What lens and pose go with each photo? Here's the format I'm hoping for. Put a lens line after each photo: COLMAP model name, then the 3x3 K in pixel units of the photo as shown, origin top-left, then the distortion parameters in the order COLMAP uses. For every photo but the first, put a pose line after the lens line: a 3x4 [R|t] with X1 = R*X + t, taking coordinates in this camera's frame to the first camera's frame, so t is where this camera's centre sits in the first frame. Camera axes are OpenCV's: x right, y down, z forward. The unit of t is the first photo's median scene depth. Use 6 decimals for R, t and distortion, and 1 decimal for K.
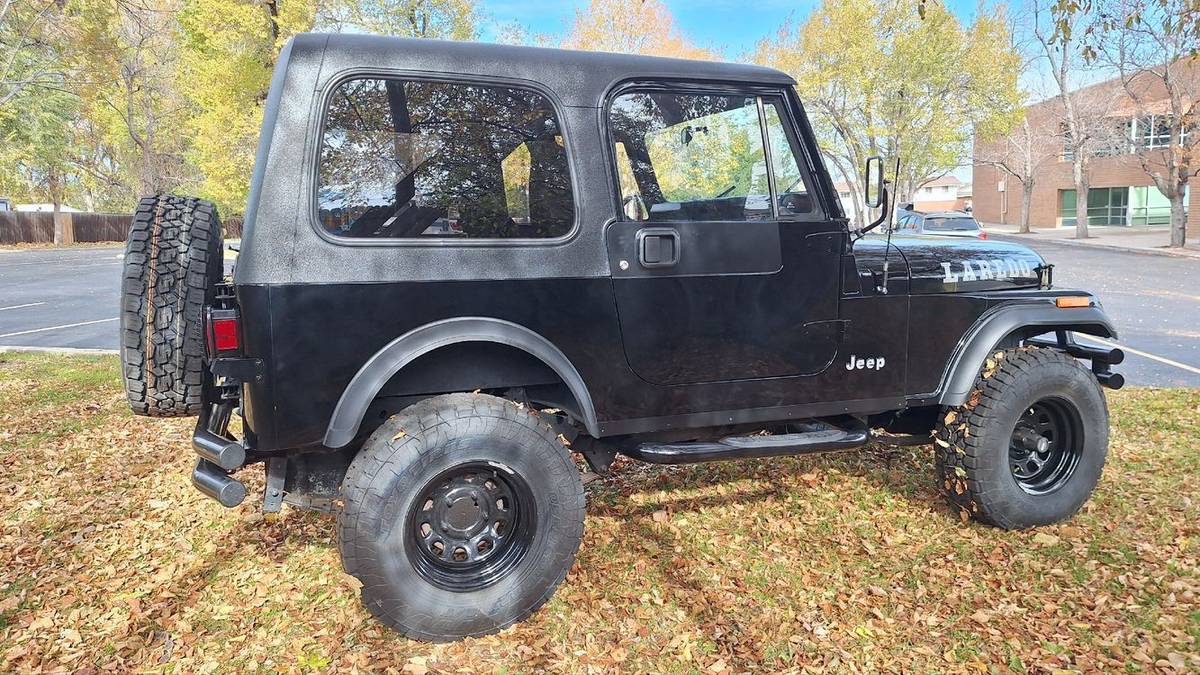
lens RADIAL K [[824.8, 0, 600.0], [0, 824.8, 337.5], [0, 0, 1]] dist [0.090259, -0.115083]
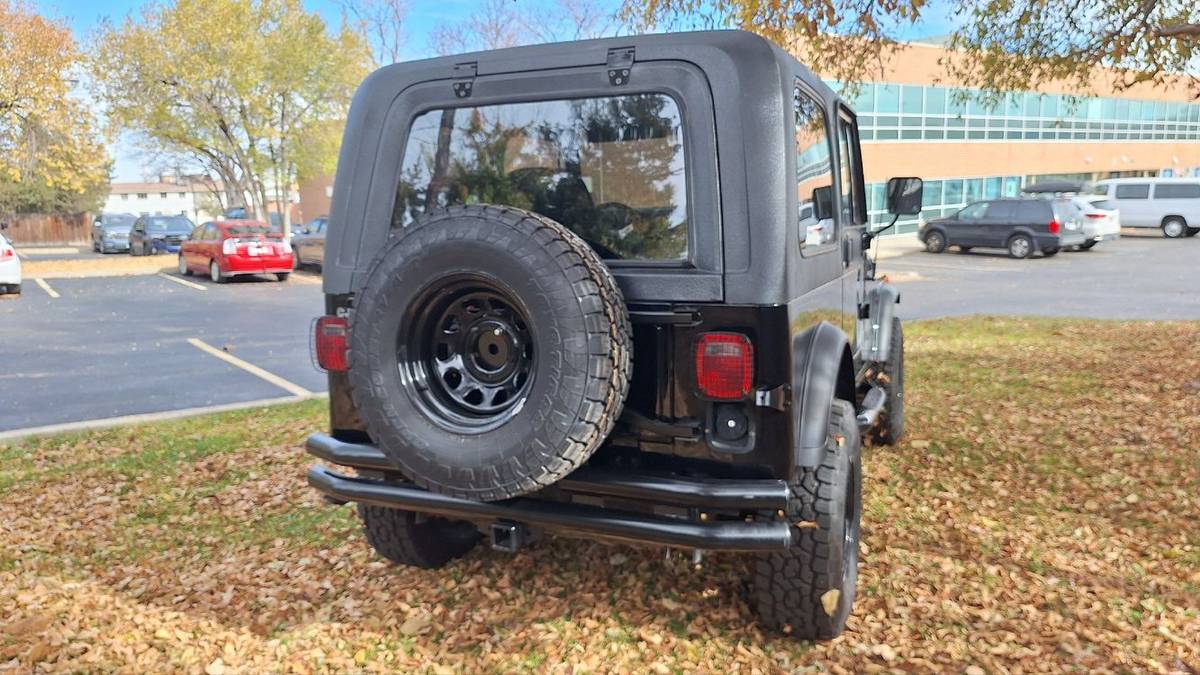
lens RADIAL K [[861.4, 0, 601.8], [0, 861.4, 330.8], [0, 0, 1]] dist [0.065912, -0.097911]
pose [[0.696281, -0.099474, 0.710843, -0.983490], [0.103407, 0.993921, 0.037799, -0.072855], [-0.710281, 0.047187, 0.702335, 0.376227]]
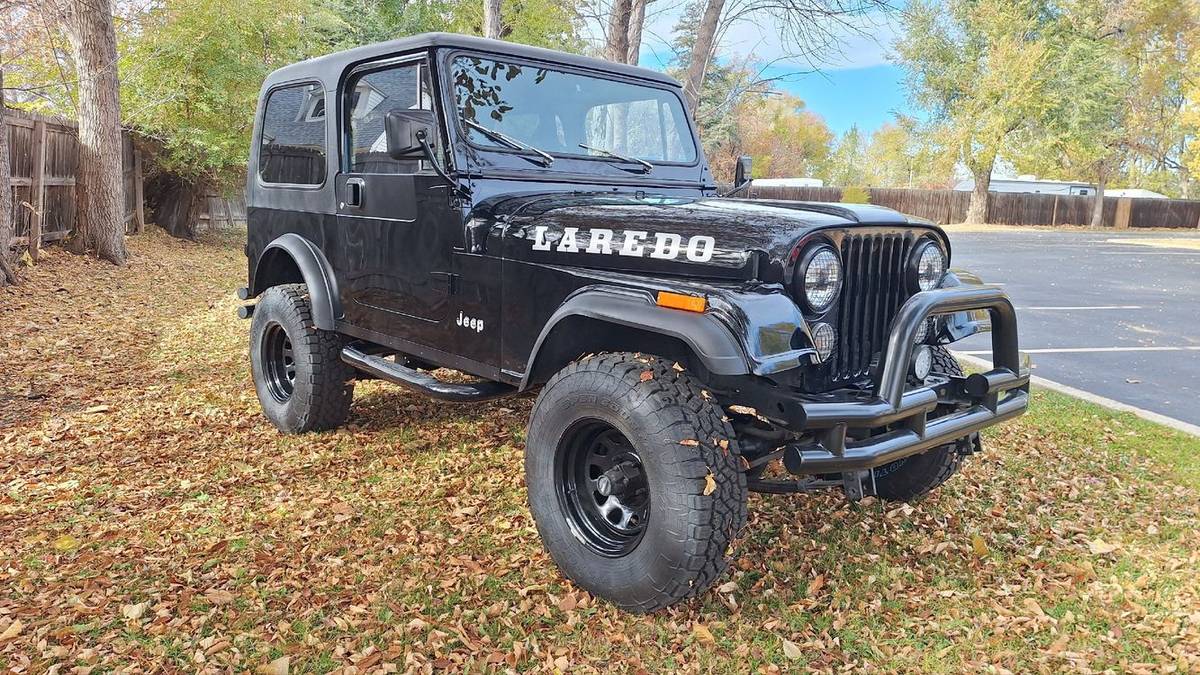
lens RADIAL K [[824.2, 0, 592.0], [0, 824.2, 336.4], [0, 0, 1]] dist [0.081603, -0.101028]
pose [[0.347527, 0.165419, -0.922964, 1.355104], [-0.152891, 0.981140, 0.118277, -0.095050], [0.925121, 0.100008, 0.366263, 0.839095]]
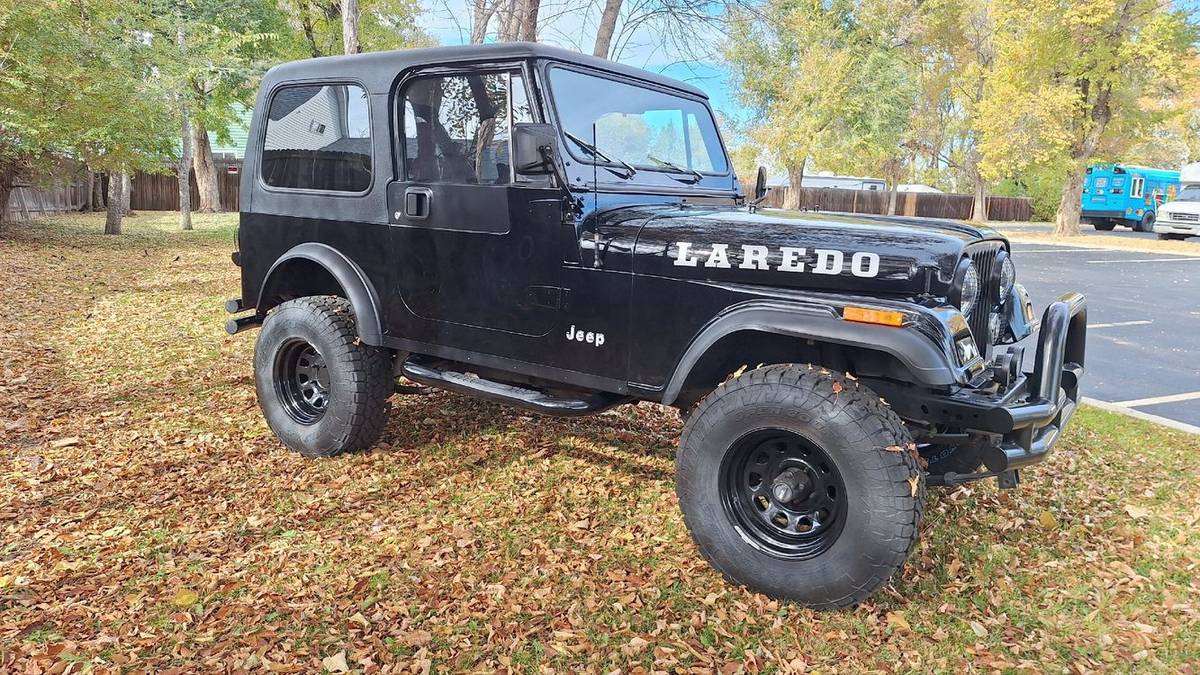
lens RADIAL K [[824.8, 0, 600.0], [0, 824.8, 337.5], [0, 0, 1]] dist [0.090259, -0.115083]
pose [[0.549189, 0.162510, -0.819745, 1.200446], [-0.146291, 0.984459, 0.097155, -0.068390], [0.822794, 0.066565, 0.564428, 0.507202]]
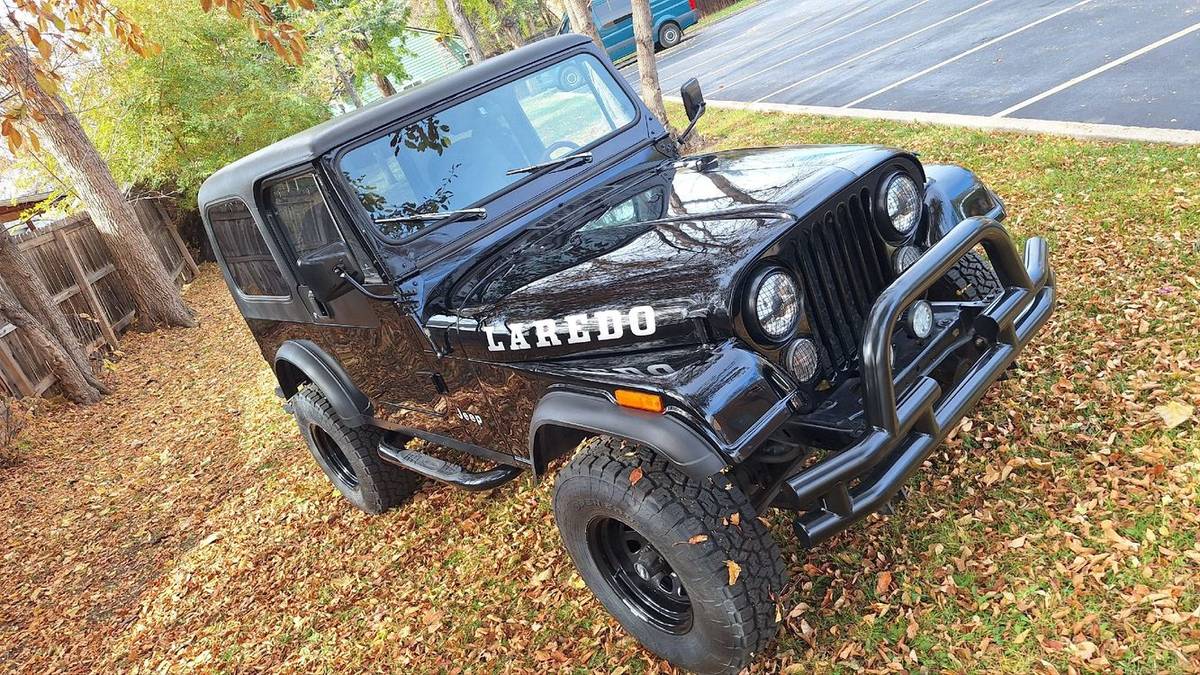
lens RADIAL K [[823.4, 0, 600.0], [0, 823.4, 337.5], [0, 0, 1]] dist [0.066896, -0.077202]
pose [[0.324342, 0.219350, -0.920157, 1.310603], [0.239713, 0.921932, 0.304269, -0.327175], [0.915063, -0.319261, 0.246440, 1.003144]]
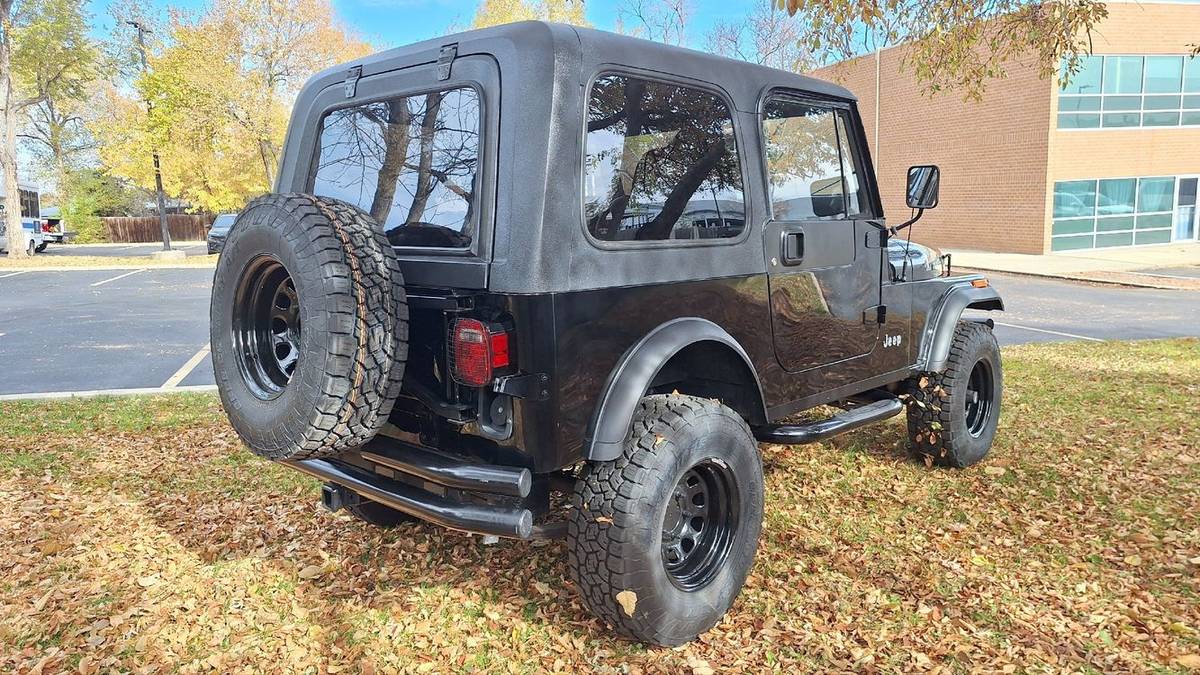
lens RADIAL K [[824.8, 0, 600.0], [0, 824.8, 337.5], [0, 0, 1]] dist [0.090259, -0.115083]
pose [[0.903682, -0.065018, 0.423239, -0.589853], [0.064854, 0.997785, 0.014807, -0.019417], [-0.423265, 0.014068, 0.905897, 0.117886]]
